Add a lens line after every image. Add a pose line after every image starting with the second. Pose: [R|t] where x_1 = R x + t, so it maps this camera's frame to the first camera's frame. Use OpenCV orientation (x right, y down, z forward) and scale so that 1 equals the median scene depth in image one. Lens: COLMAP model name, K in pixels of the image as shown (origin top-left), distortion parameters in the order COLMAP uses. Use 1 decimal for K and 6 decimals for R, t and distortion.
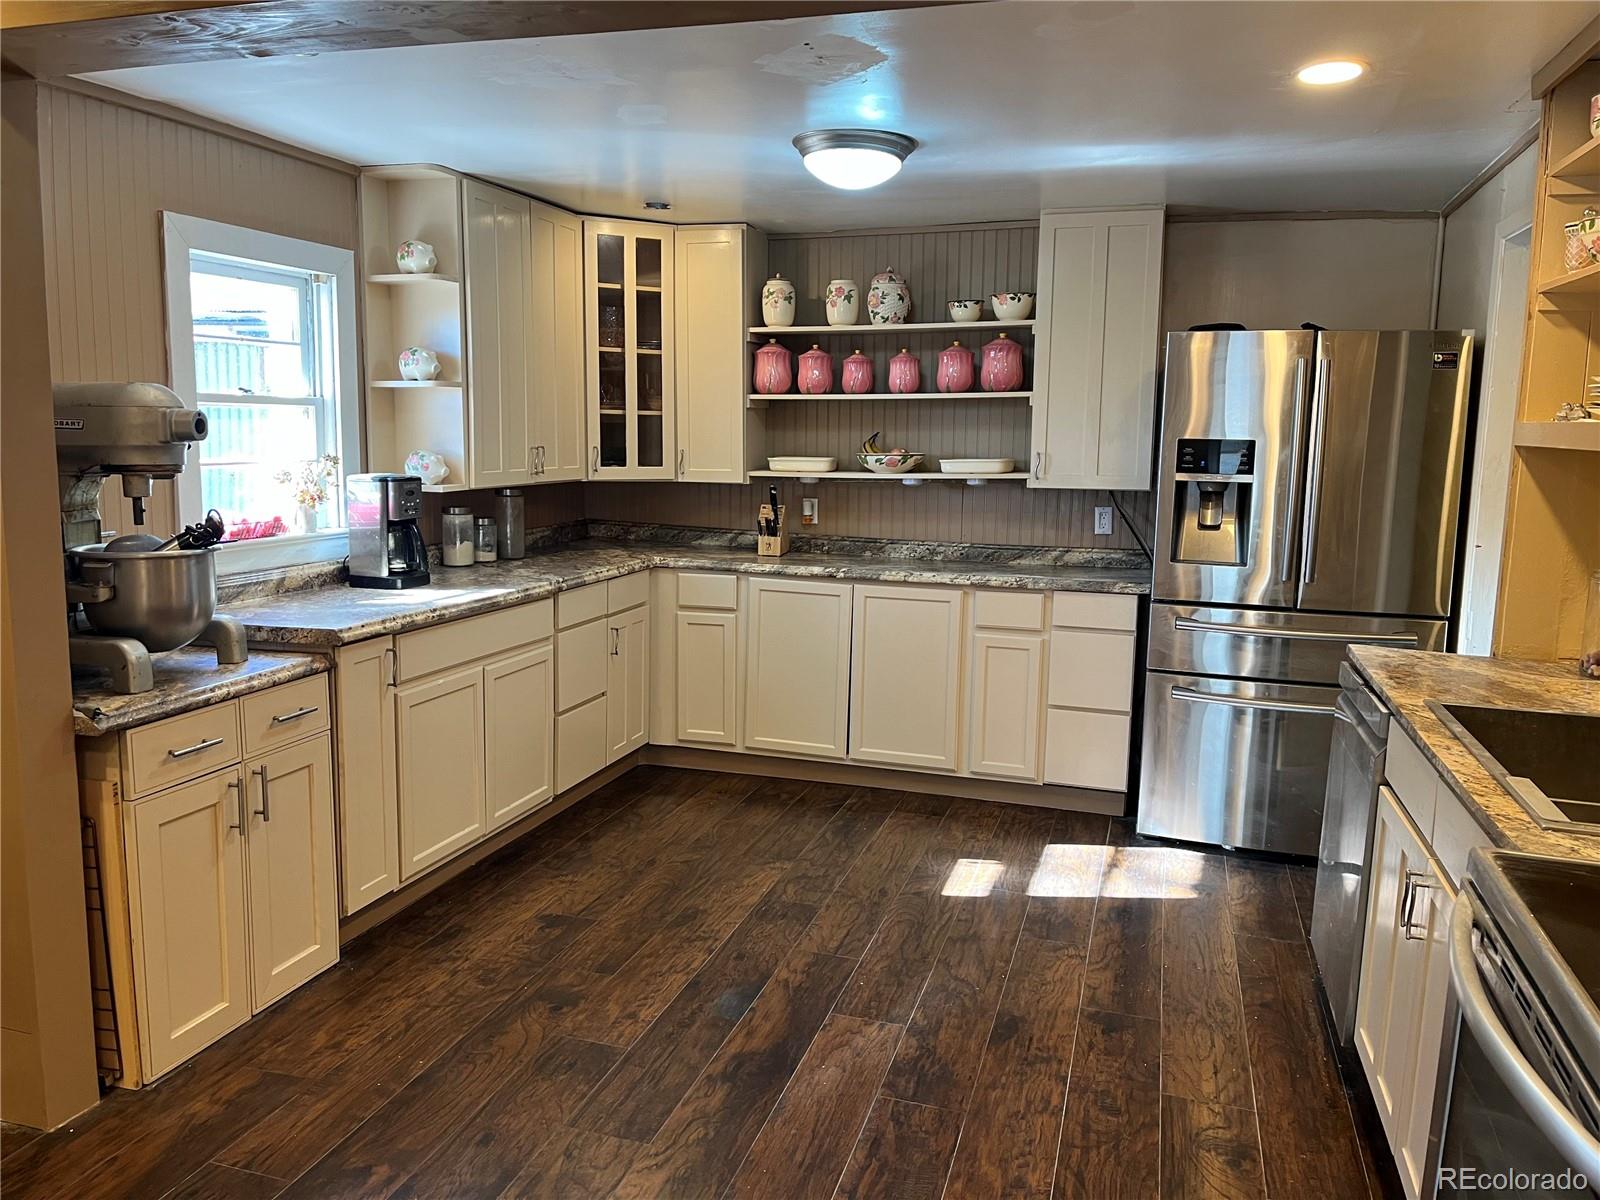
lens RADIAL K [[1223.2, 0, 792.6], [0, 1223.2, 602.3], [0, 0, 1]] dist [0.014866, 0.000232]
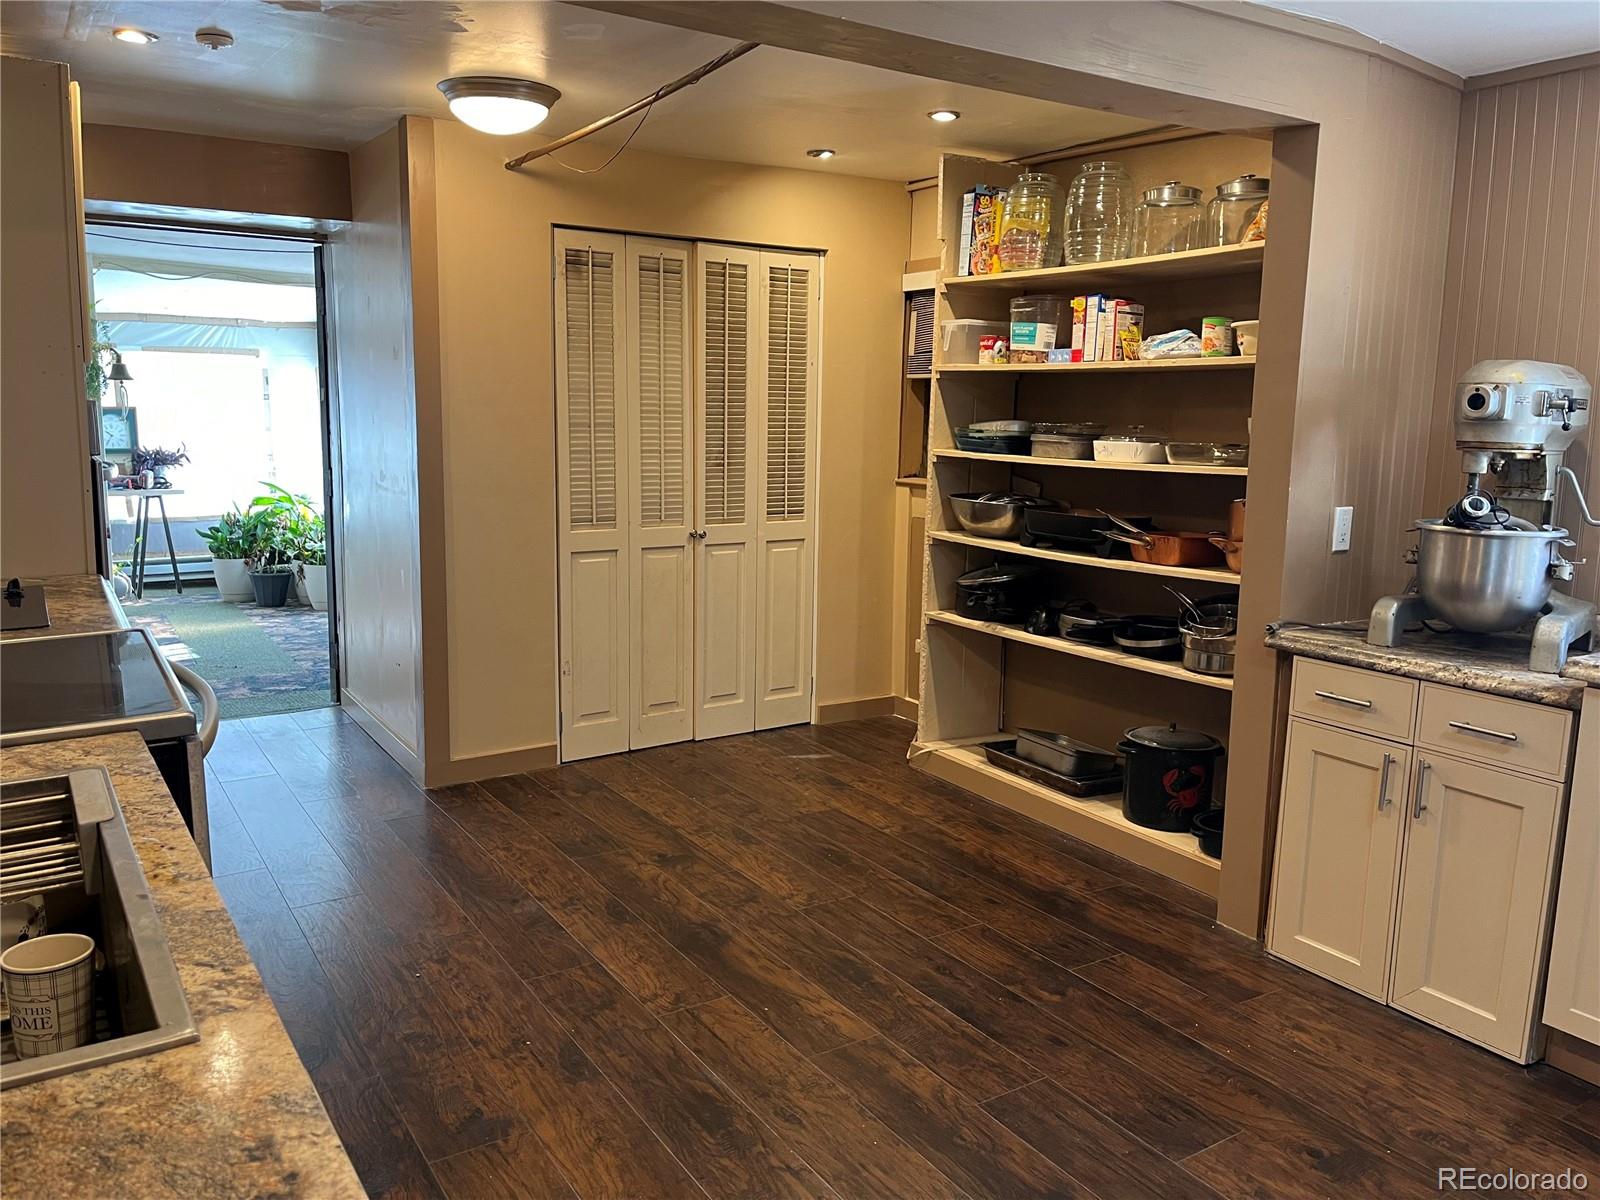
lens RADIAL K [[1223.2, 0, 794.1], [0, 1223.2, 592.5], [0, 0, 1]] dist [0.014866, 0.000232]
pose [[-0.641514, 0.090238, -0.761785, 0.633899], [-0.146351, 0.960420, 0.237013, -0.155653], [0.753021, 0.263536, -0.602916, 1.250842]]
